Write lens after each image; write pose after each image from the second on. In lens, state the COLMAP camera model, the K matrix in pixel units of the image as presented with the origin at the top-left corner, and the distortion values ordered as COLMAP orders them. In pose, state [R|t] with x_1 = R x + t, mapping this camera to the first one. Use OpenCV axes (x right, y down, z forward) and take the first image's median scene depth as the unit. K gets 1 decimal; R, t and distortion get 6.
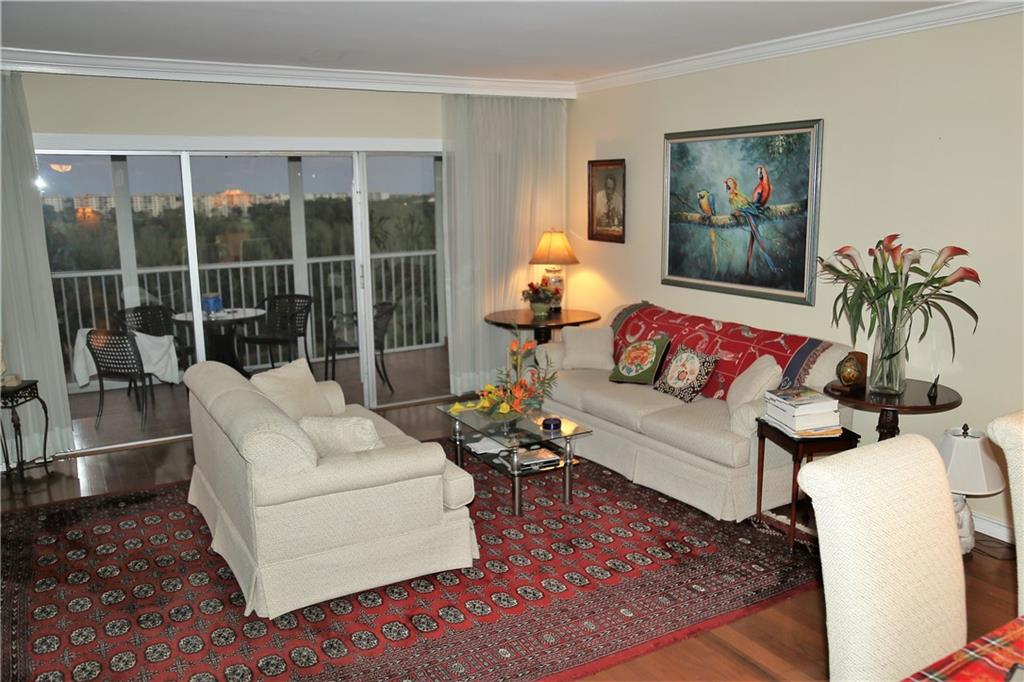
lens RADIAL K [[818.3, 0, 512.6], [0, 818.3, 339.7], [0, 0, 1]] dist [0.002182, 0.000156]
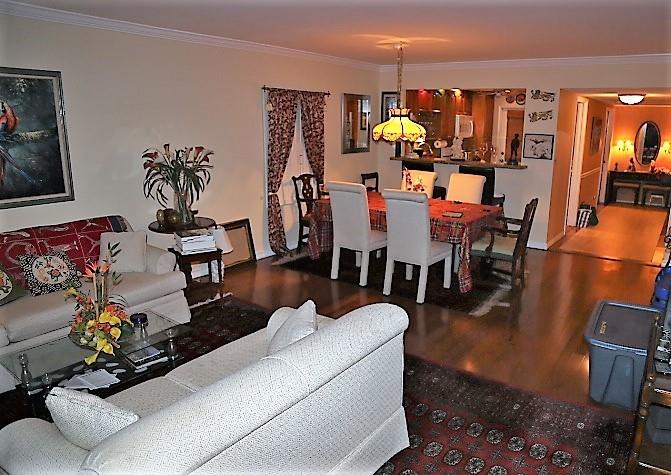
lens RADIAL K [[525.0, 0, 335.5], [0, 525.0, 236.9], [0, 0, 1]] dist [-0.005385, -0.001582]
pose [[-0.441095, -0.180618, 0.879098, -0.667343], [0.164801, 0.946581, 0.277174, -0.158896], [-0.882199, 0.267136, -0.387766, 0.944894]]
